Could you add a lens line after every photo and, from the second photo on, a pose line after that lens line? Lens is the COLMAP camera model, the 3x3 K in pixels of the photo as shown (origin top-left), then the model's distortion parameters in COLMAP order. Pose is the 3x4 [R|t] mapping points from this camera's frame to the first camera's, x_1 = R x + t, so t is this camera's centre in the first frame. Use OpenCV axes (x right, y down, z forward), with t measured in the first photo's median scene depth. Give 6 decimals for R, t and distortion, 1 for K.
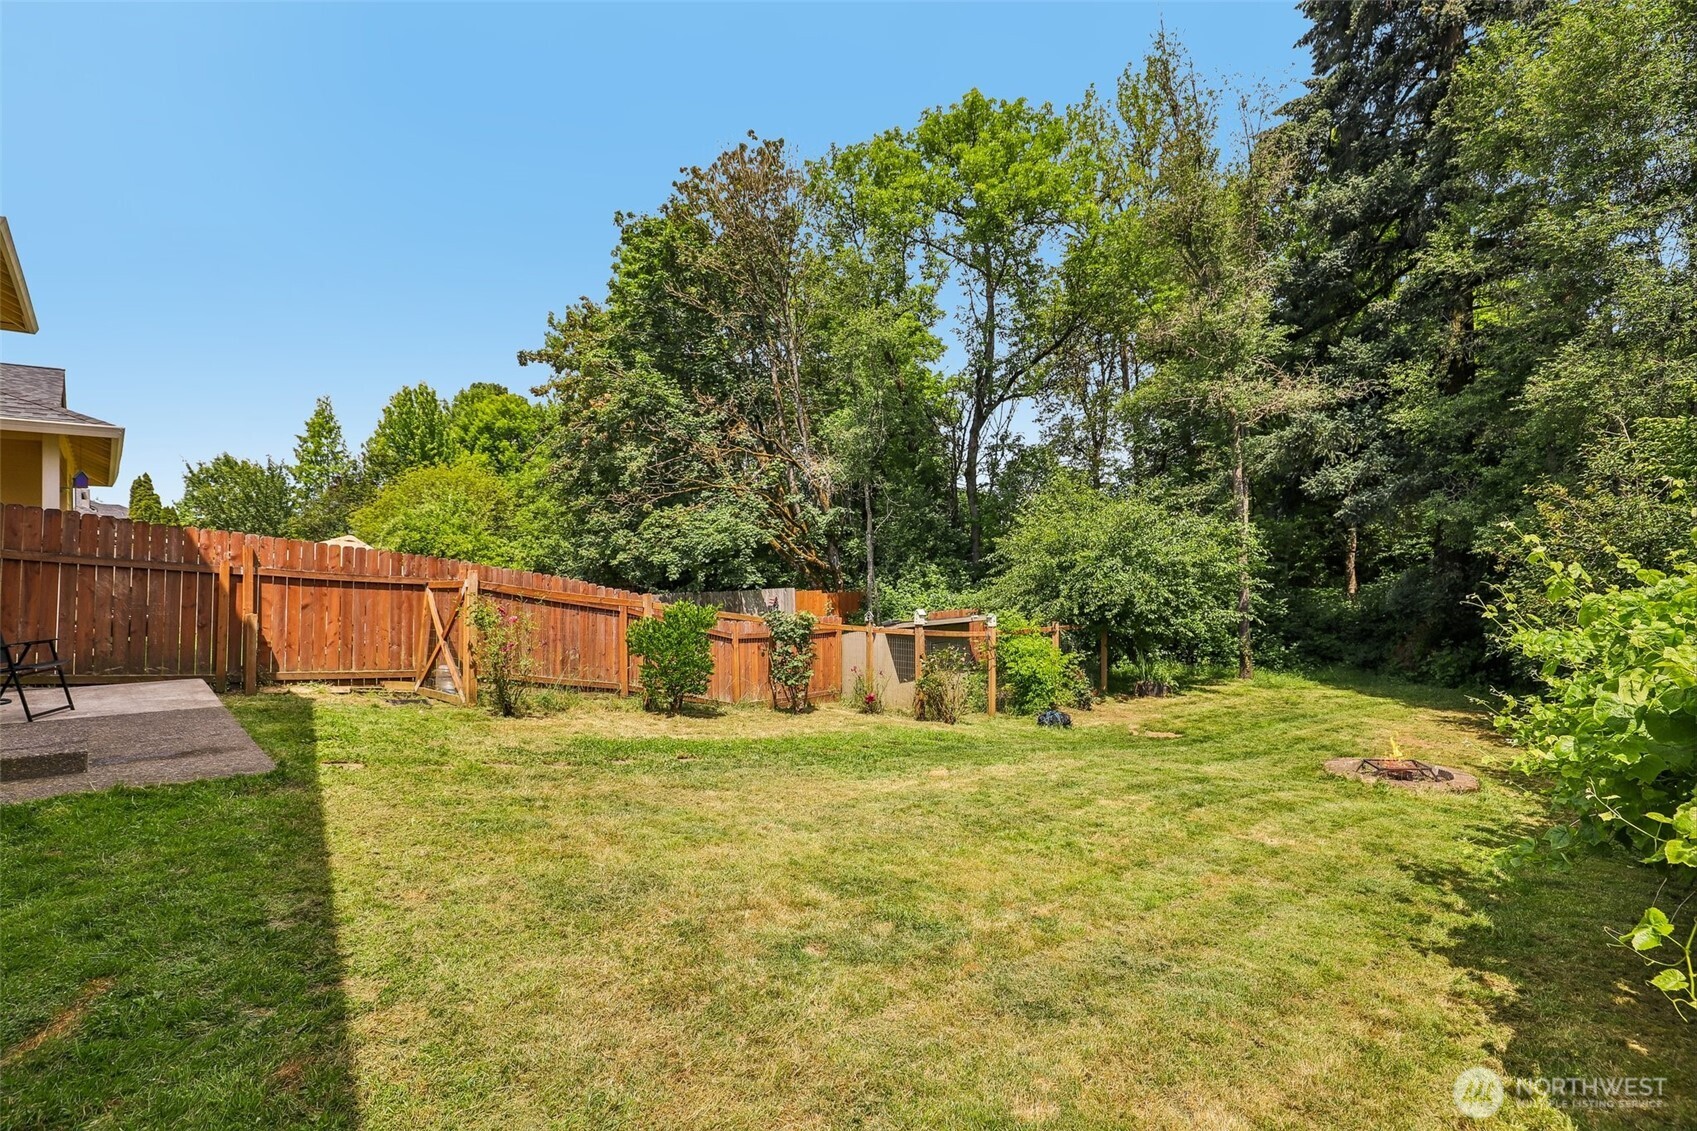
lens RADIAL K [[779.5, 0, 845.2], [0, 779.5, 566.3], [0, 0, 1]] dist [-0.030542, 0.000356]
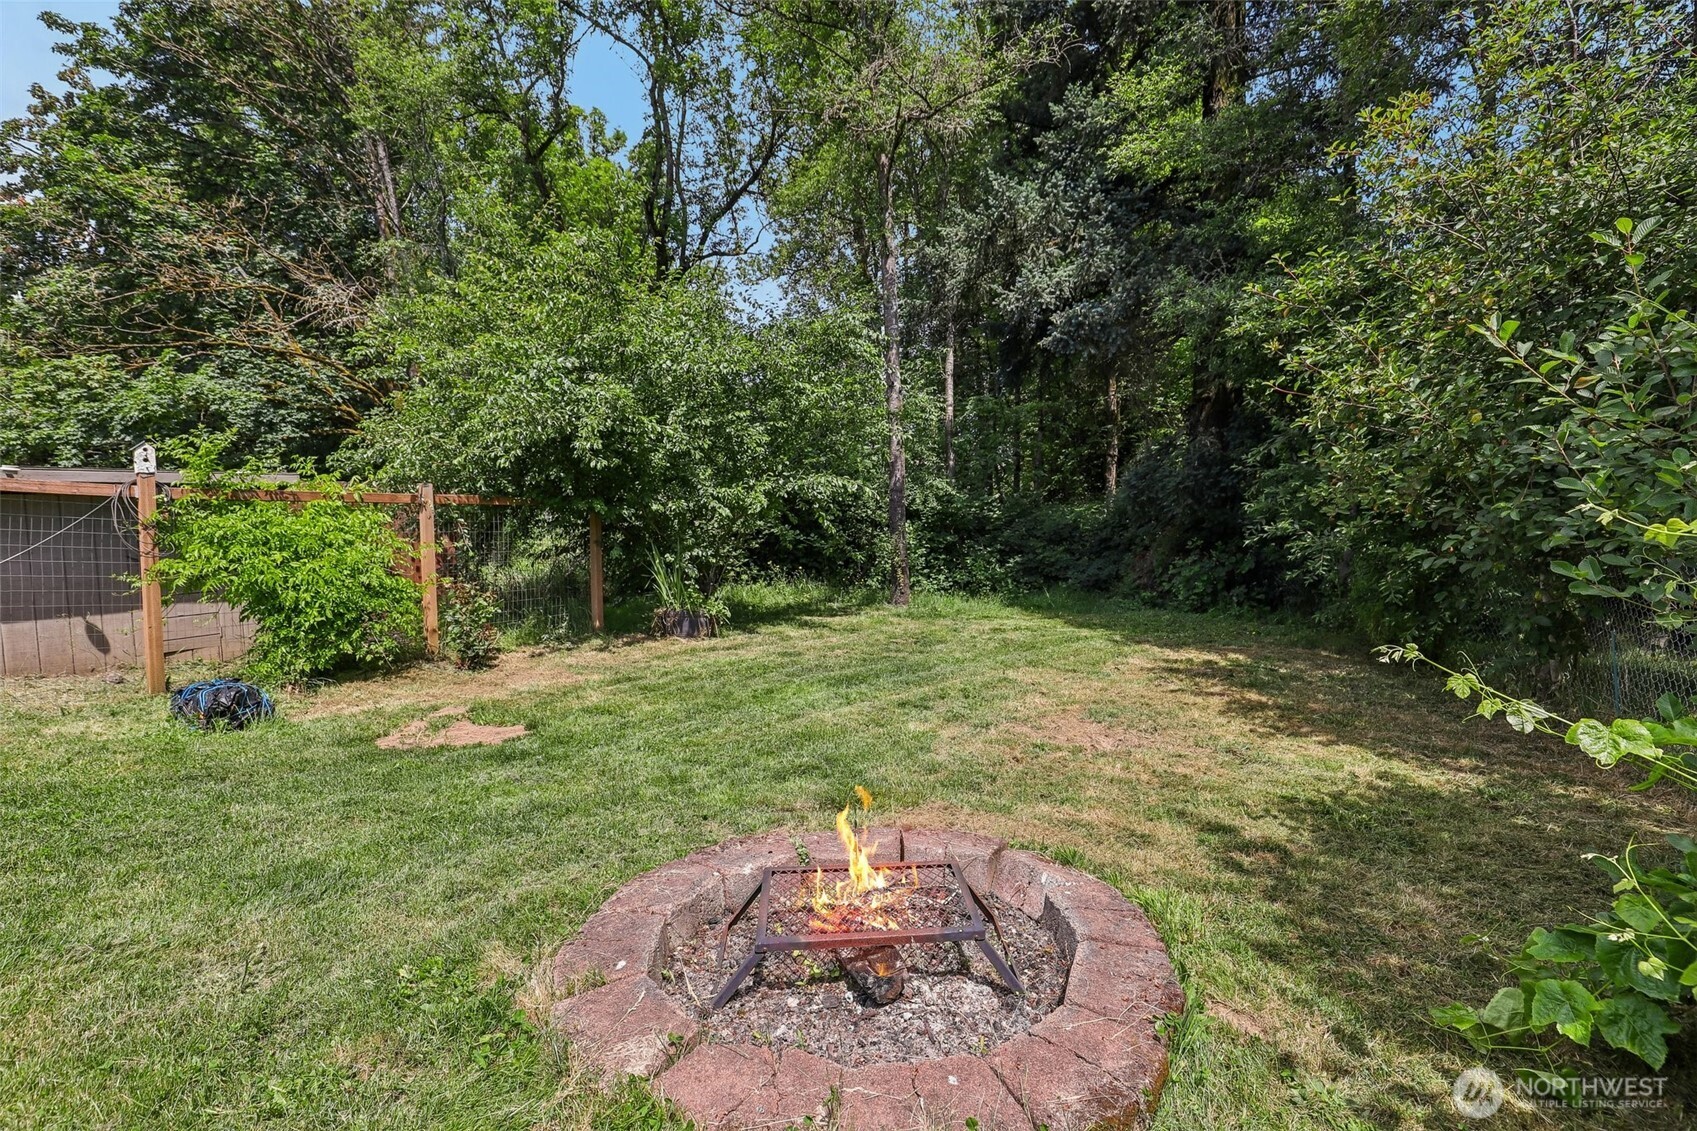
lens RADIAL K [[779.5, 0, 845.2], [0, 779.5, 566.3], [0, 0, 1]] dist [-0.030542, 0.000356]
pose [[0.976846, -0.013049, 0.213544, 0.338425], [-0.001518, 0.997690, 0.067908, 0.071496], [-0.213937, -0.066659, 0.974571, 0.398103]]
